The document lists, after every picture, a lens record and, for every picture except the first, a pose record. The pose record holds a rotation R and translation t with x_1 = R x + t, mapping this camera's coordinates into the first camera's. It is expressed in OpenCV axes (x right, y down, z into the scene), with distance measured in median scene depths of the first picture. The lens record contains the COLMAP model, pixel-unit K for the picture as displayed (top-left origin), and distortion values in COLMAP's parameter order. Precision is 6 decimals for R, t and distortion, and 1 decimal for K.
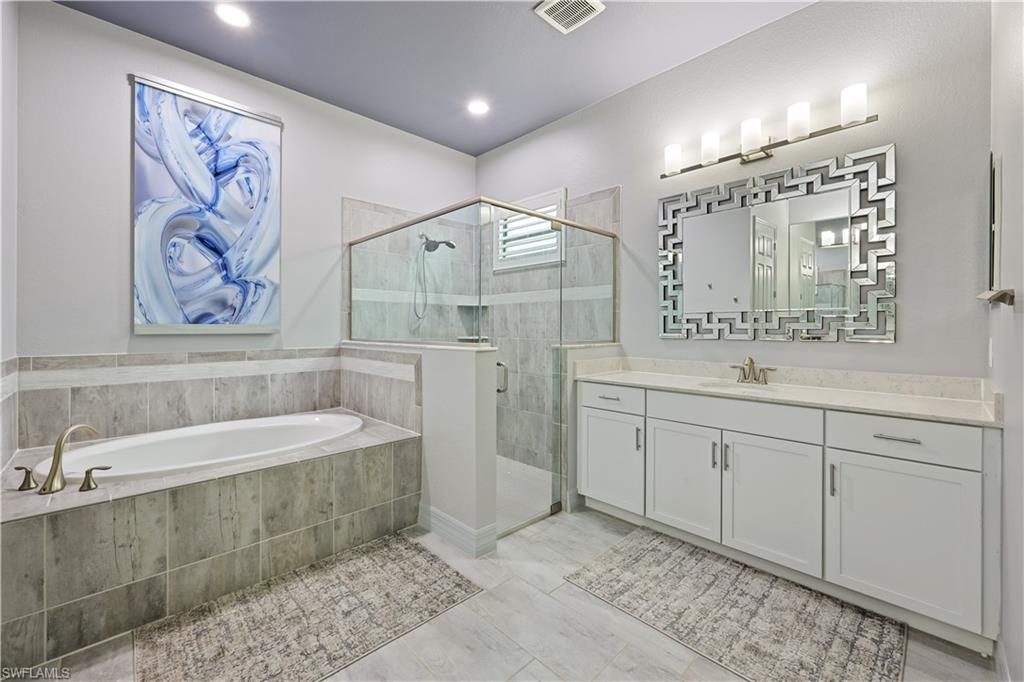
lens RADIAL K [[416.8, 0, 512.4], [0, 416.8, 330.6], [0, 0, 1]] dist [-0.000415, 0.000084]
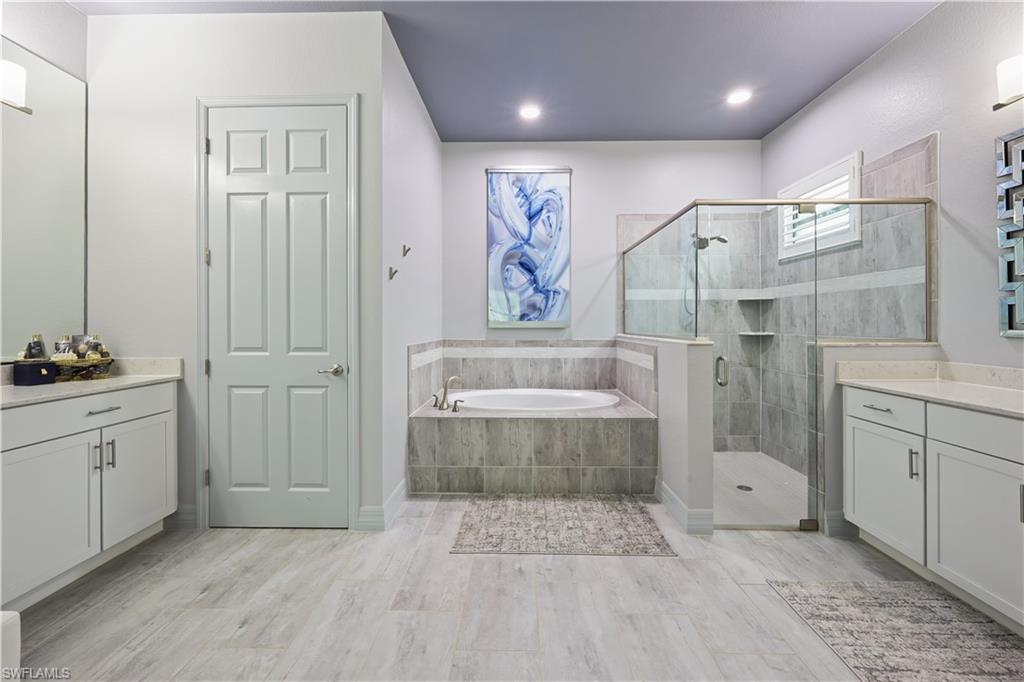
lens RADIAL K [[416.8, 0, 513.0], [0, 416.8, 326.1], [0, 0, 1]] dist [-0.000415, 0.000084]
pose [[0.706981, 0.002308, -0.707229, 0.296749], [-0.002581, 0.999996, 0.000683, 0.001552], [0.707228, 0.001342, 0.706984, -0.079043]]
